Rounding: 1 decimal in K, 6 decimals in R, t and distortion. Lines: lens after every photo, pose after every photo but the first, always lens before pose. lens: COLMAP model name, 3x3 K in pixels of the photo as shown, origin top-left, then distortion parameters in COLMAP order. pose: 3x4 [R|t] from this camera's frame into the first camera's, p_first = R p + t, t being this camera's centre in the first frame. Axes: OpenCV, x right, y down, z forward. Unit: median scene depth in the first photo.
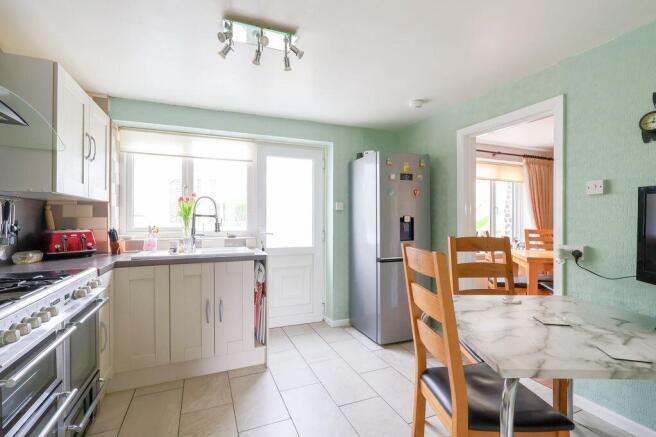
lens RADIAL K [[308.0, 0, 326.0], [0, 308.0, 224.2], [0, 0, 1]] dist [0.001479, 0.000037]
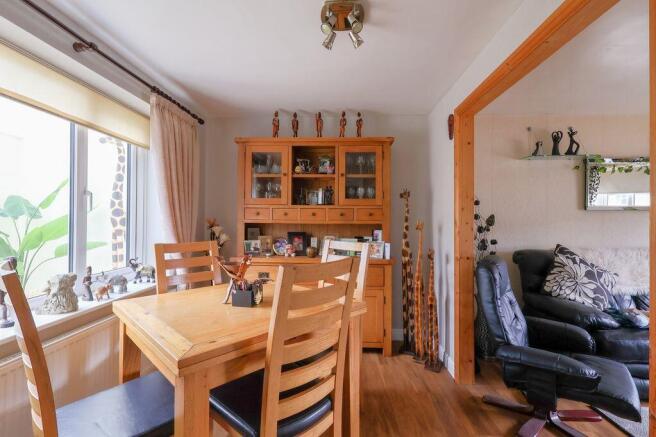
lens RADIAL K [[308.0, 0, 325.4], [0, 308.0, 222.5], [0, 0, 1]] dist [0.001479, 0.000037]
pose [[0.438869, 0.005023, 0.898537, 0.315490], [-0.005414, 0.999981, -0.002945, -0.015042], [-0.898535, -0.003572, 0.438888, 0.522892]]
